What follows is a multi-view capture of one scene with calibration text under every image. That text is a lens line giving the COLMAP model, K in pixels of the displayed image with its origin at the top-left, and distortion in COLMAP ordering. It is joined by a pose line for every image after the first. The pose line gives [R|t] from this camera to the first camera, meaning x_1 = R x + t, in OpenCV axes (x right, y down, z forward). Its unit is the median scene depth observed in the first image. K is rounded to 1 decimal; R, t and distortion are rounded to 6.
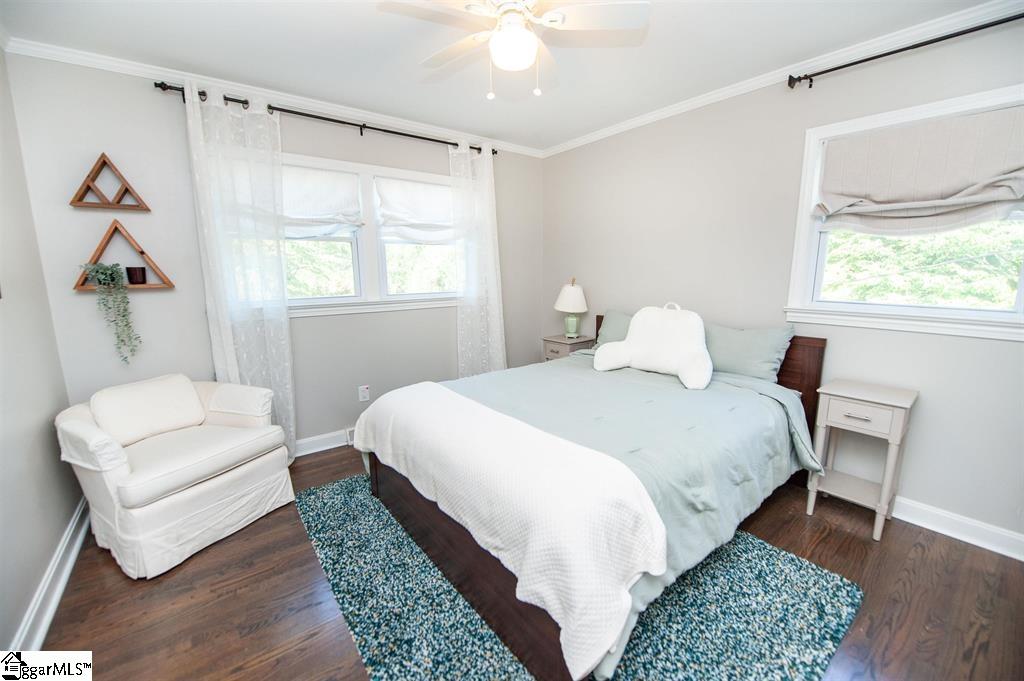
lens RADIAL K [[408.9, 0, 512.0], [0, 408.9, 340.5], [0, 0, 1]] dist [-0.025689, -0.000355]
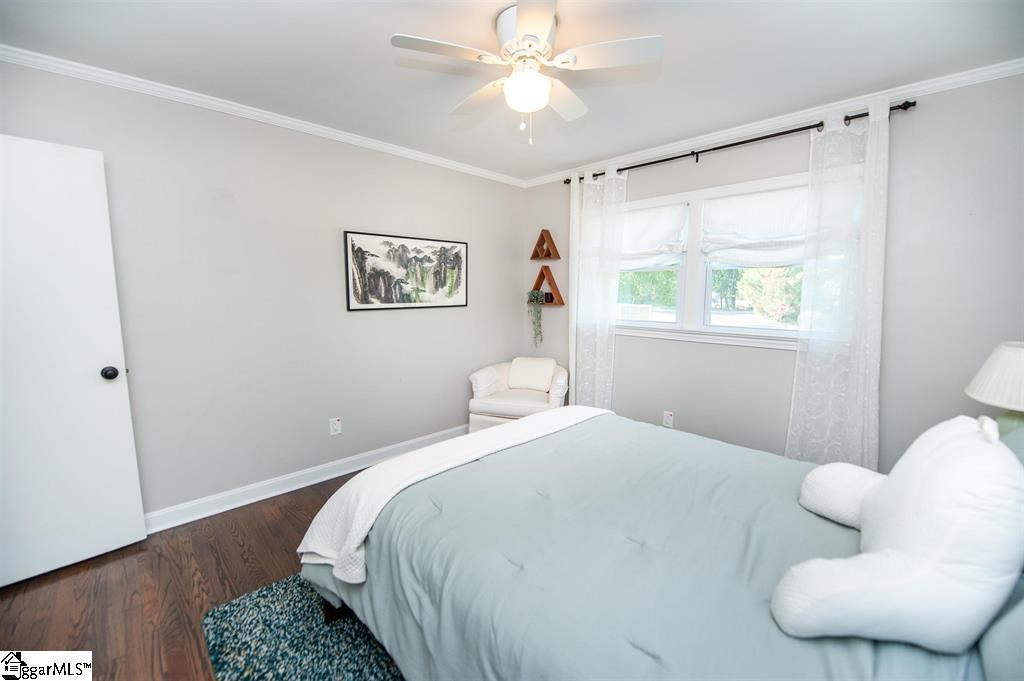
lens RADIAL K [[408.9, 0, 512.0], [0, 408.9, 340.5], [0, 0, 1]] dist [-0.025689, -0.000355]
pose [[0.107422, 0.122649, -0.986619, 0.754176], [-0.177138, 0.978845, 0.102396, -0.127988], [0.978306, 0.163768, 0.126876, 0.629225]]
